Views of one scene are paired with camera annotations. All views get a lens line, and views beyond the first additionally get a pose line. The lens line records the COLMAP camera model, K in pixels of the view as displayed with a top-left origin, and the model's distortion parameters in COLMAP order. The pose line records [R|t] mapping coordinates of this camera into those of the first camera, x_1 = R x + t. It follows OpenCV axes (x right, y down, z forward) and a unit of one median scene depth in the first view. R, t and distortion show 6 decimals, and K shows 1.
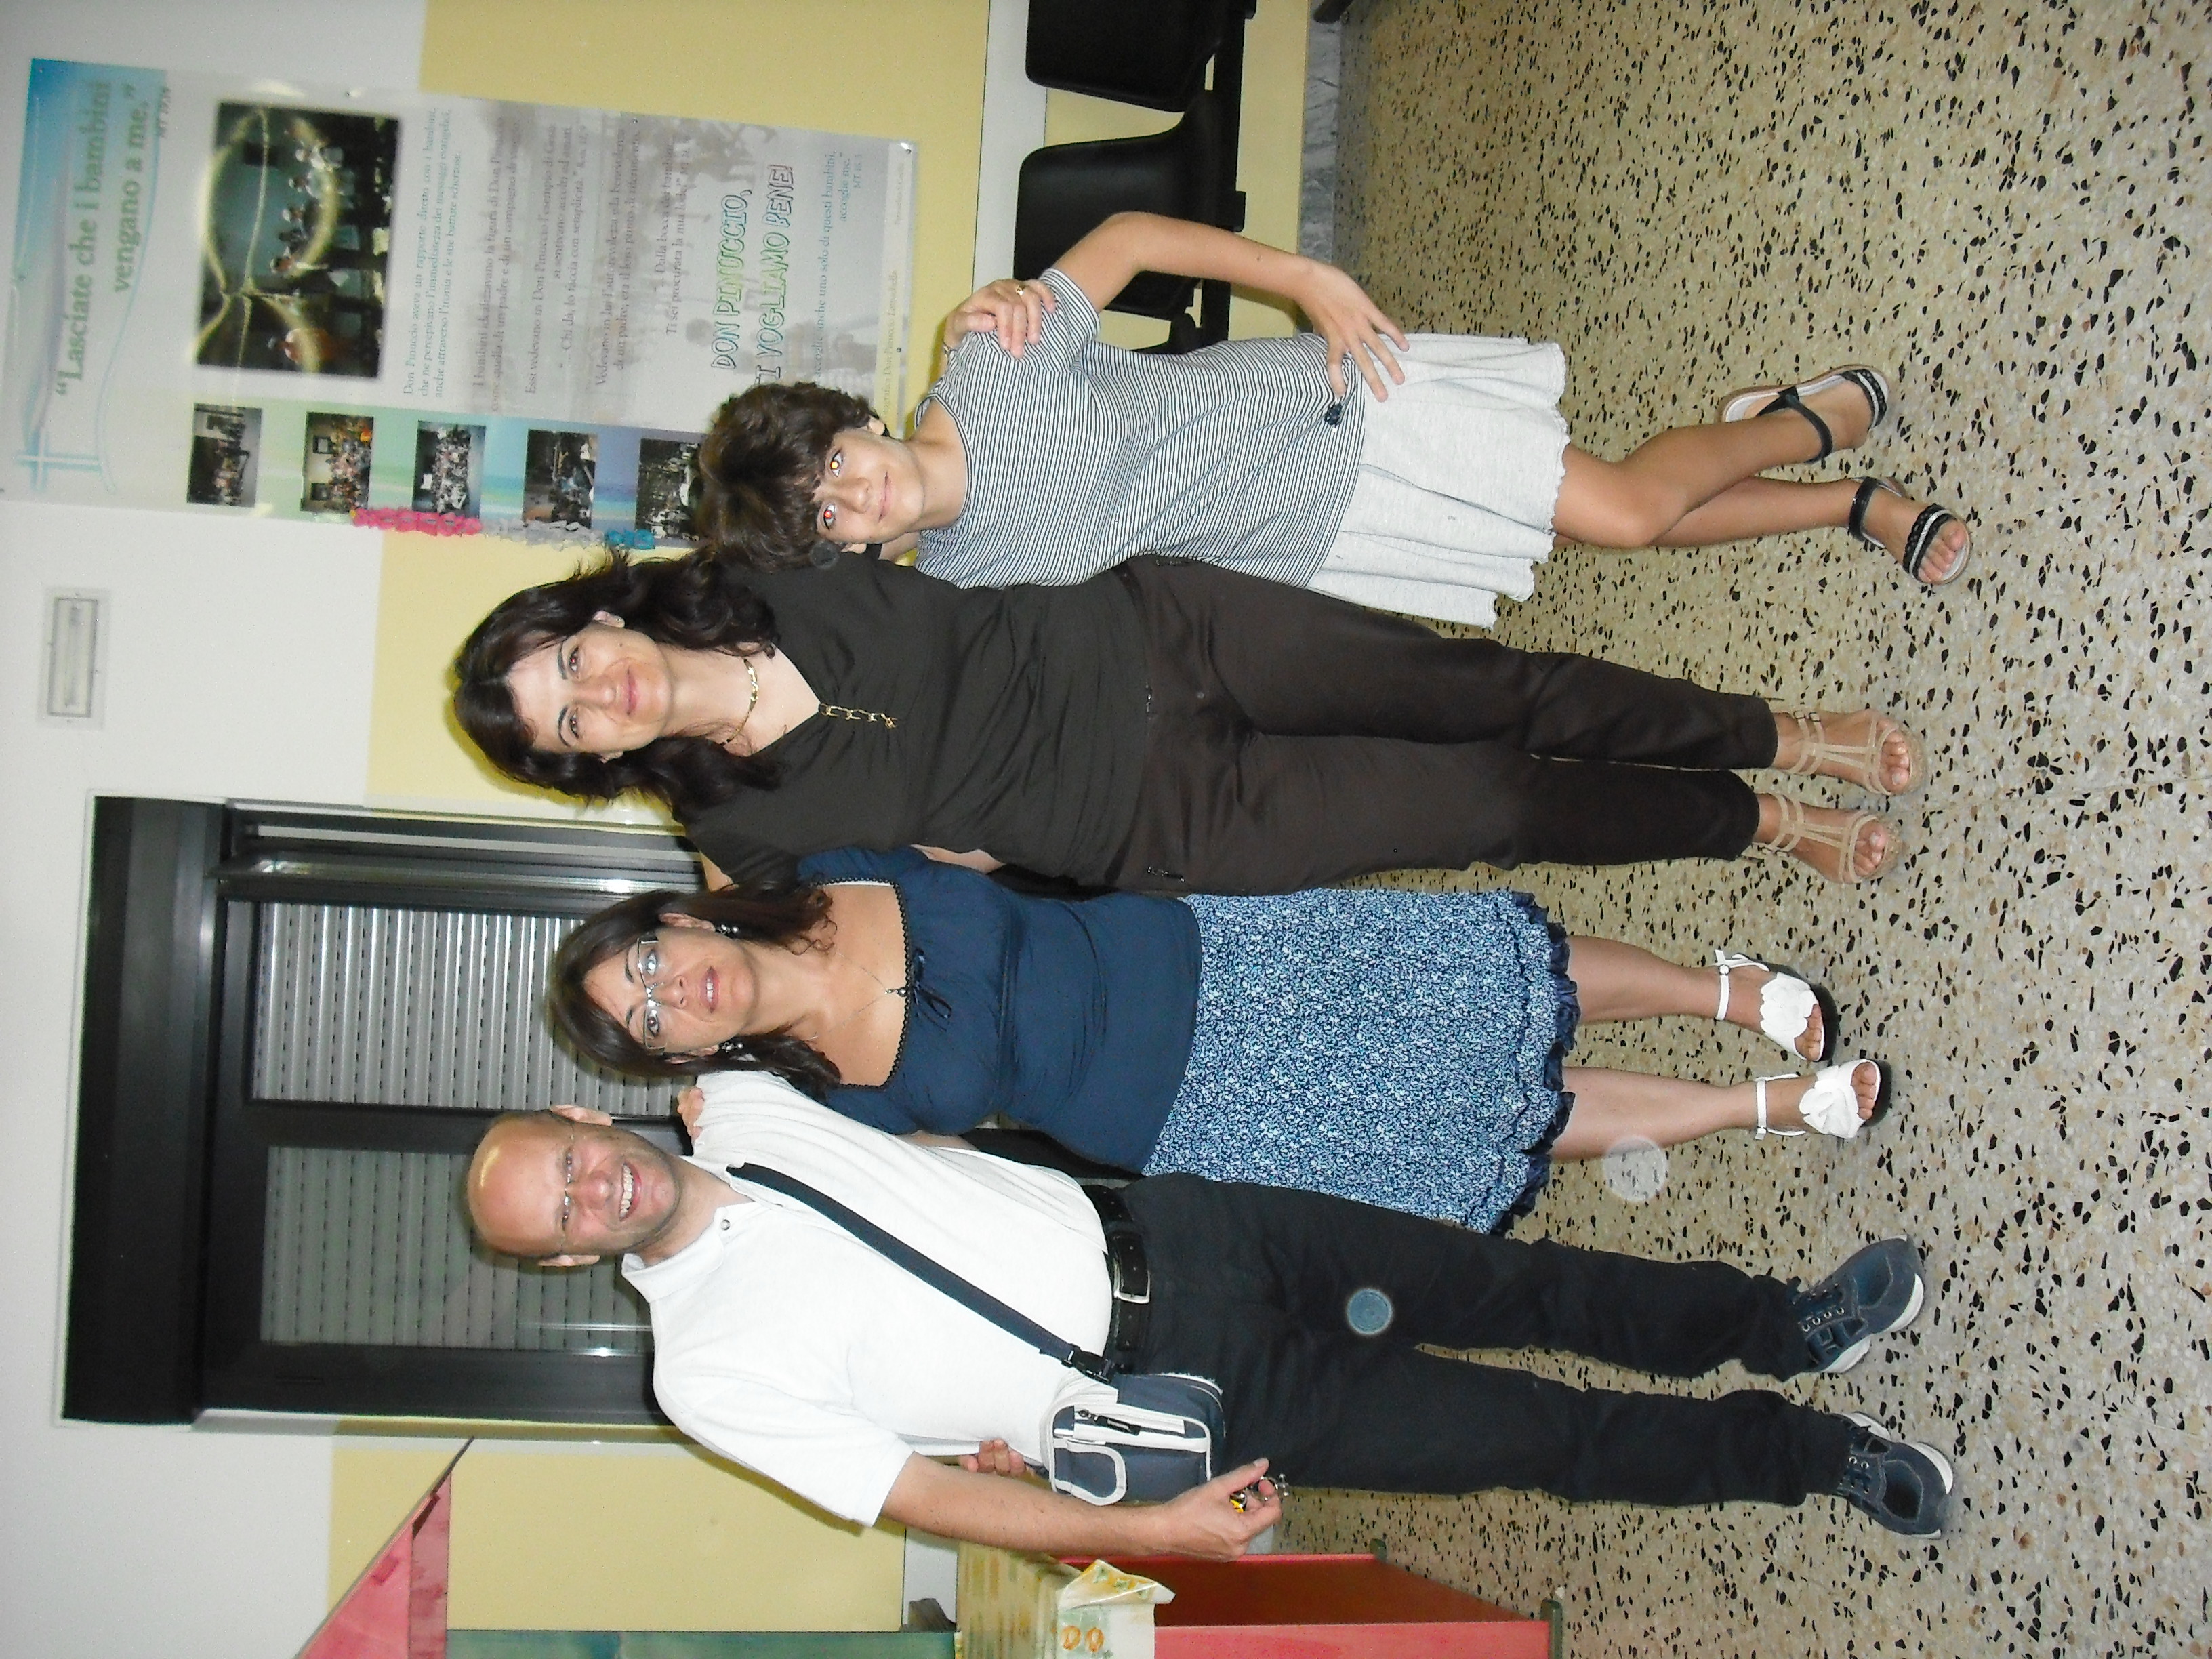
lens RADIAL K [[2465.3, 0, 1109.2], [0, 2465.3, 903.3], [0, 0, 1]] dist [-0.148438, 0.070025]
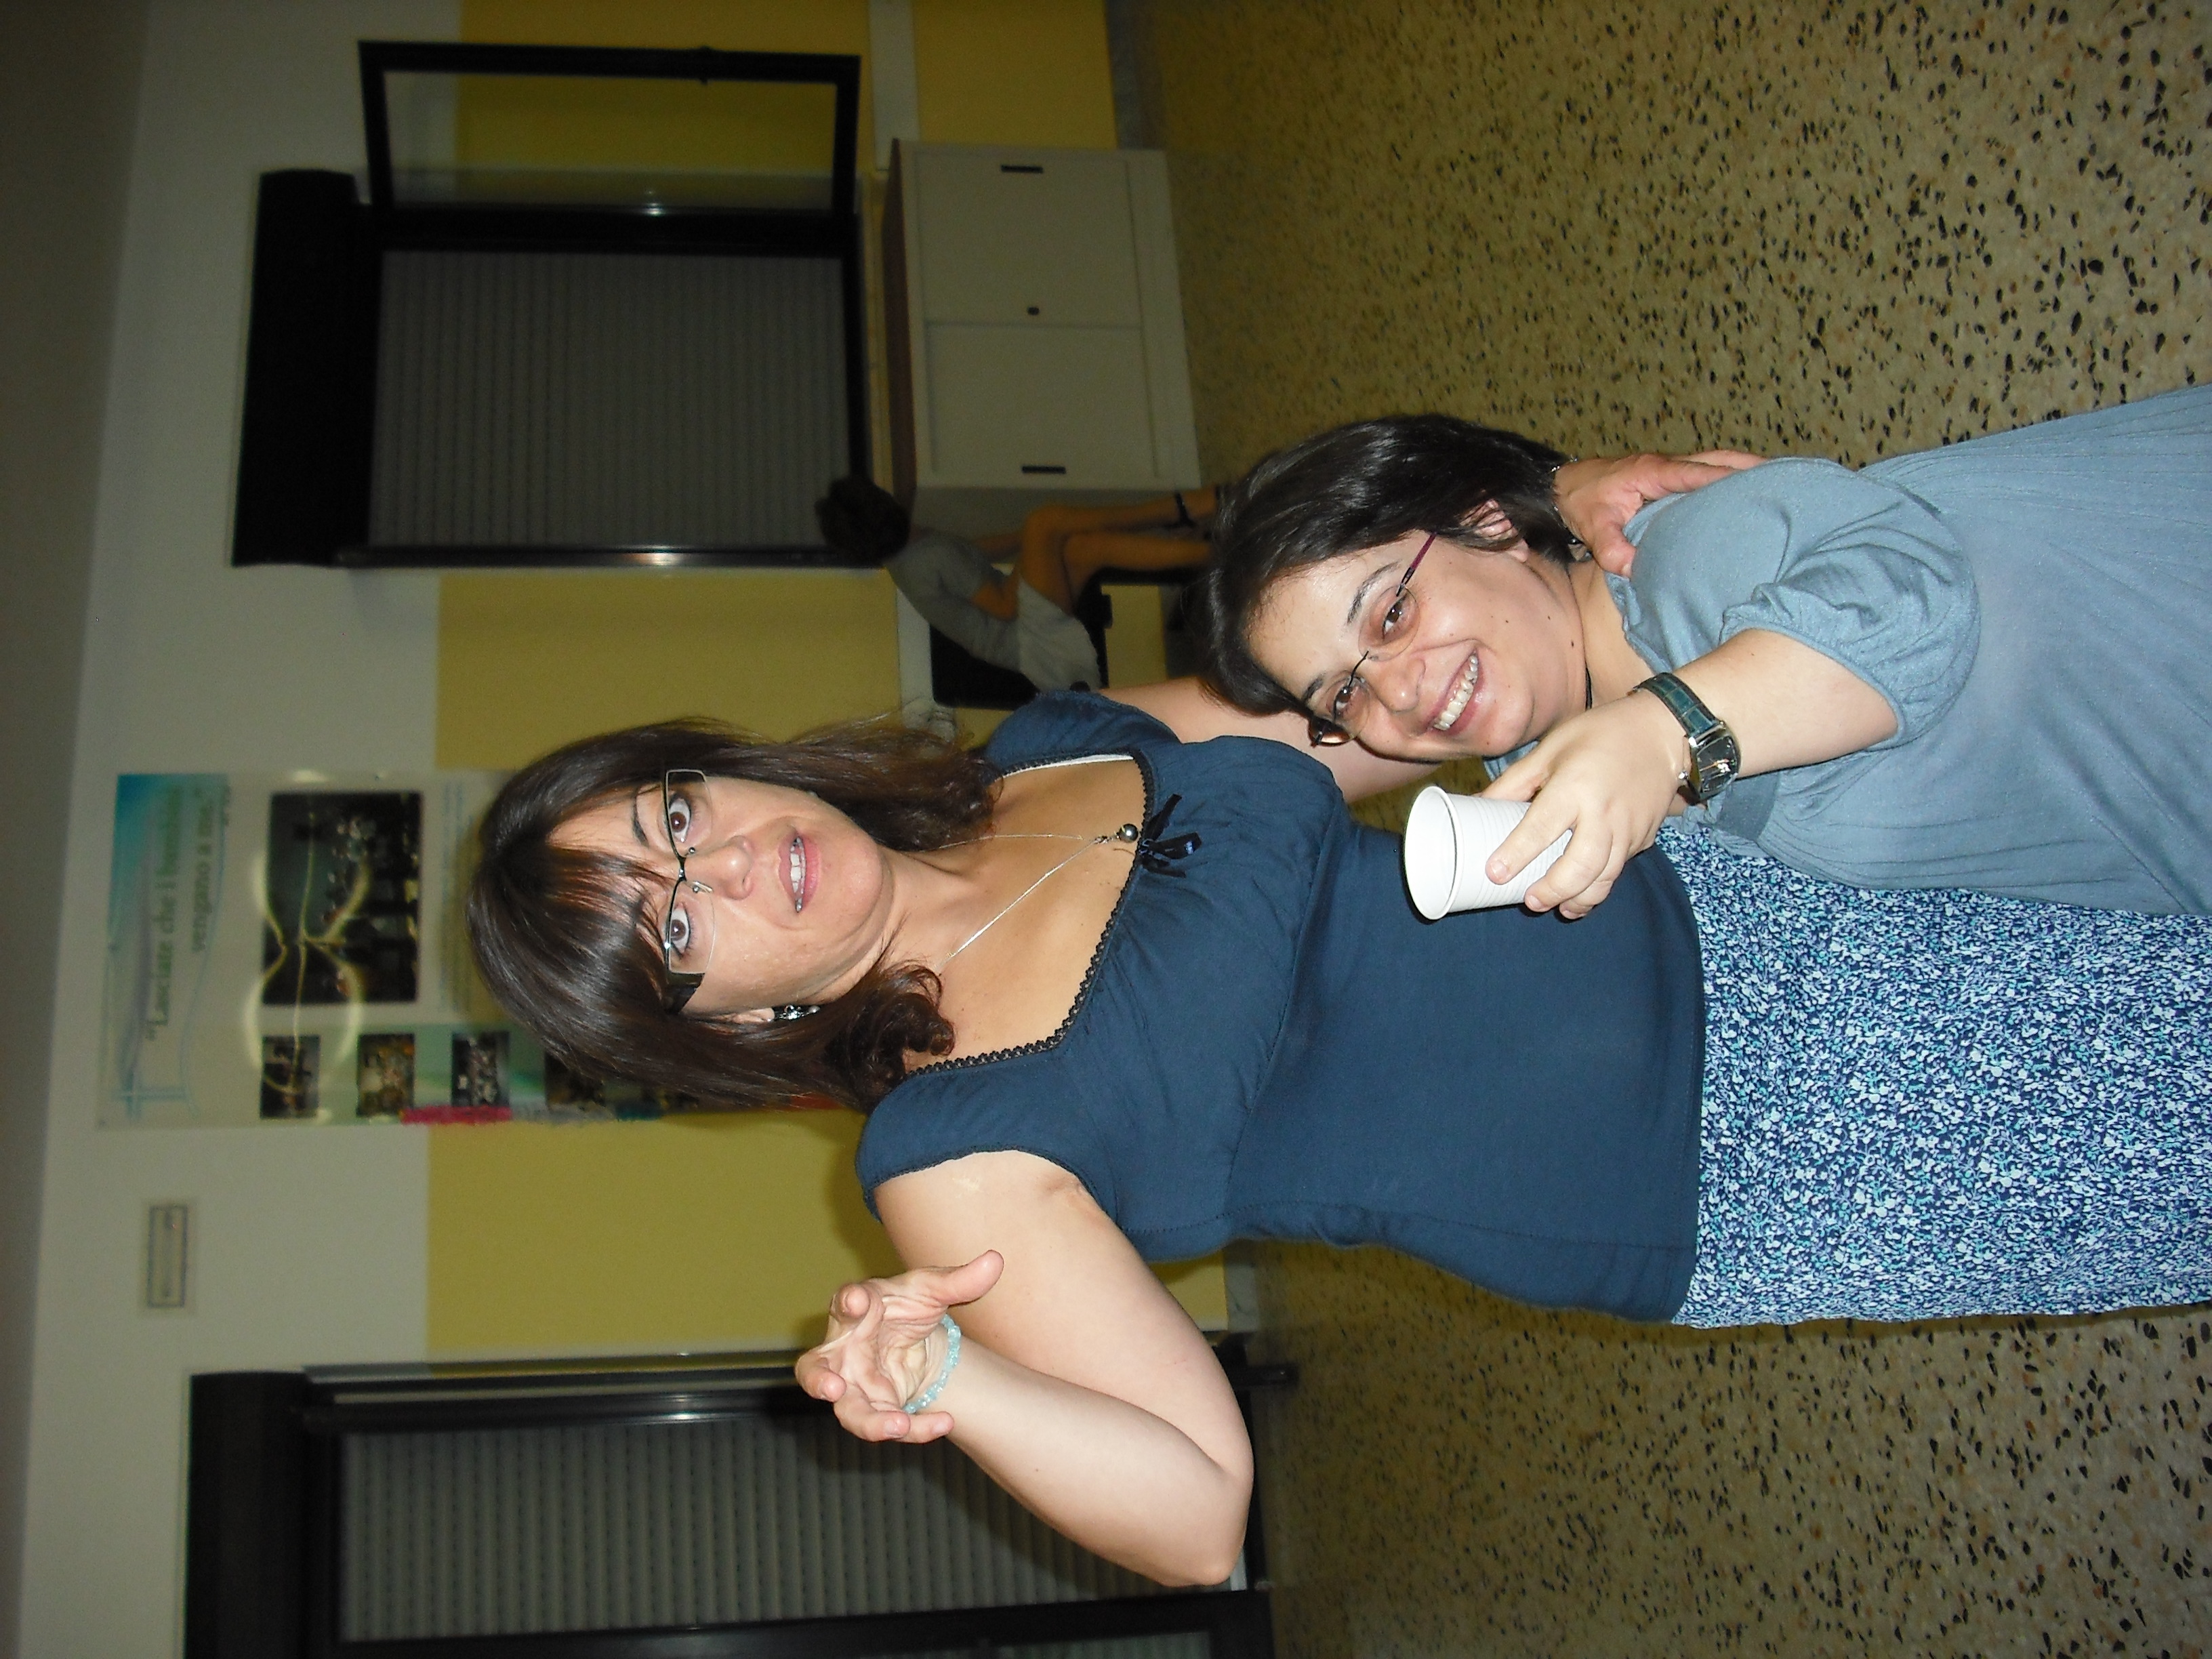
lens RADIAL K [[2497.8, 0, 1109.3], [0, 2497.8, 893.6], [0, 0, 1]] dist [-0.167230, 0.113025]
pose [[0.991043, -0.133451, 0.004914, 0.034890], [0.127987, 0.938673, -0.320176, 0.164927], [0.038116, 0.317937, 0.947345, -0.147078]]
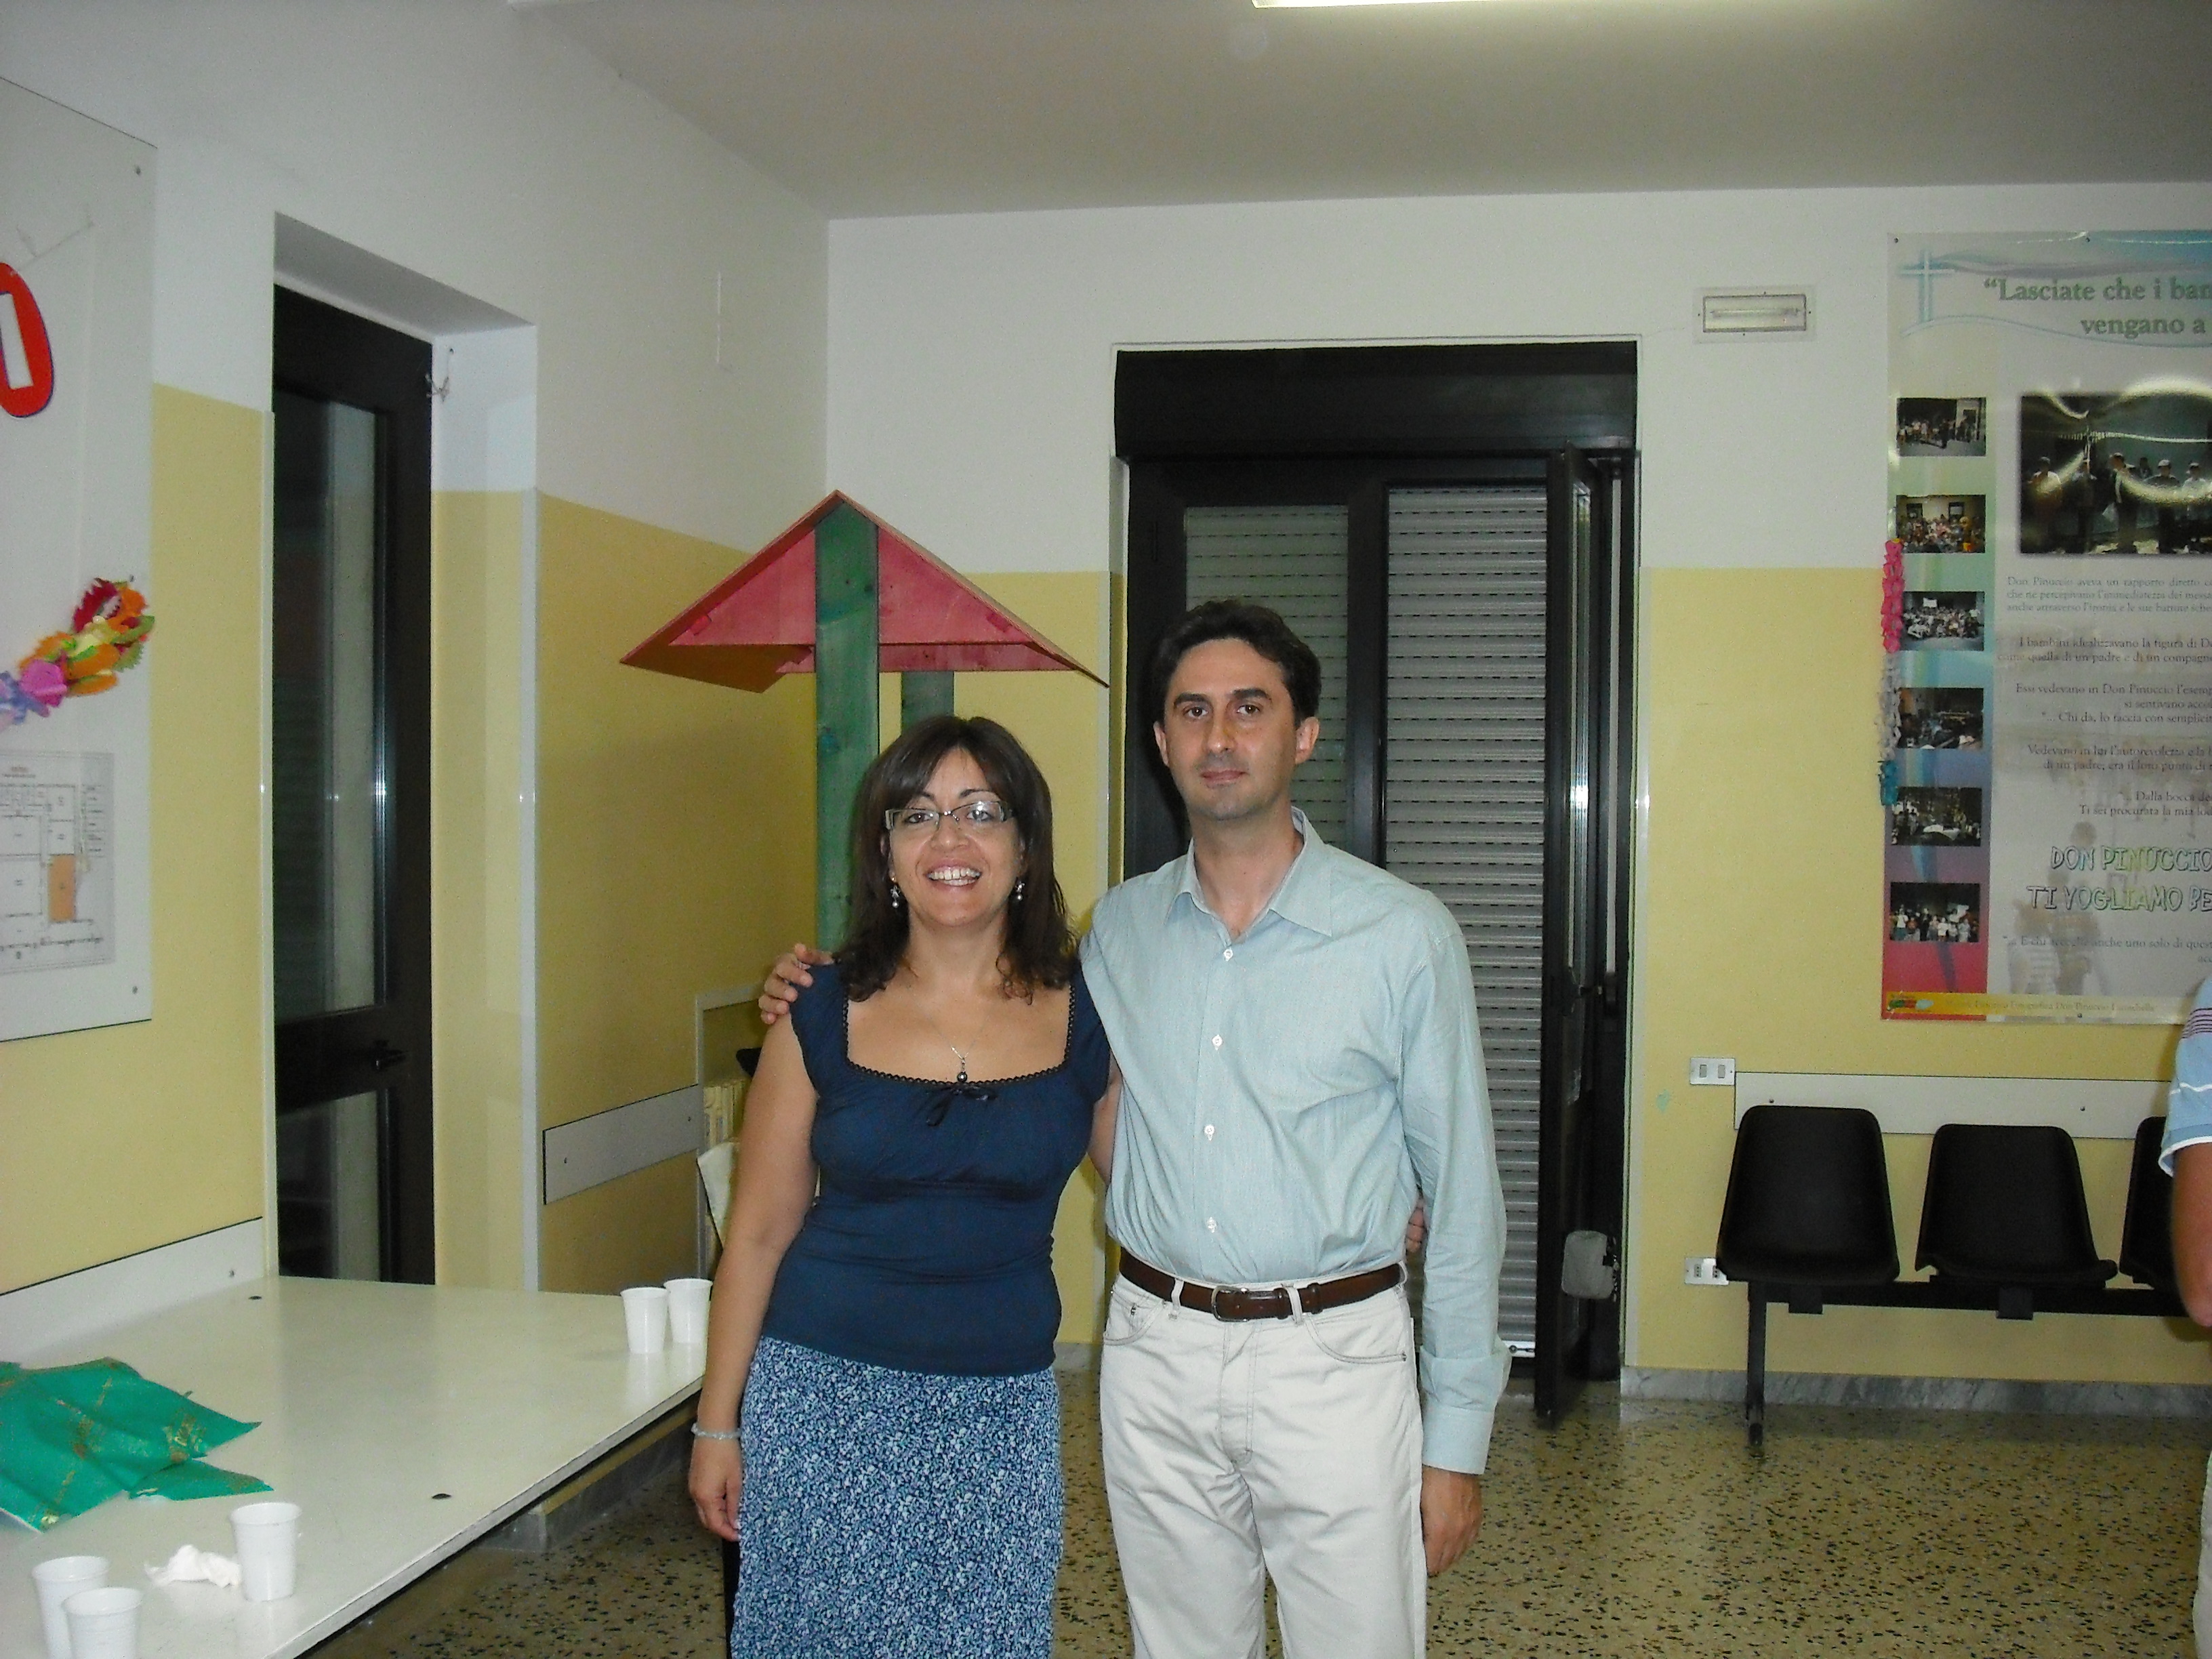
lens RADIAL K [[2497.8, 0, 1109.3], [0, 2497.8, 893.6], [0, 0, 1]] dist [-0.167230, 0.113025]
pose [[0.002166, 0.985788, -0.167979, 0.045499], [-0.974498, 0.039773, 0.220842, -0.048253], [0.224384, 0.163217, 0.960735, -0.167275]]
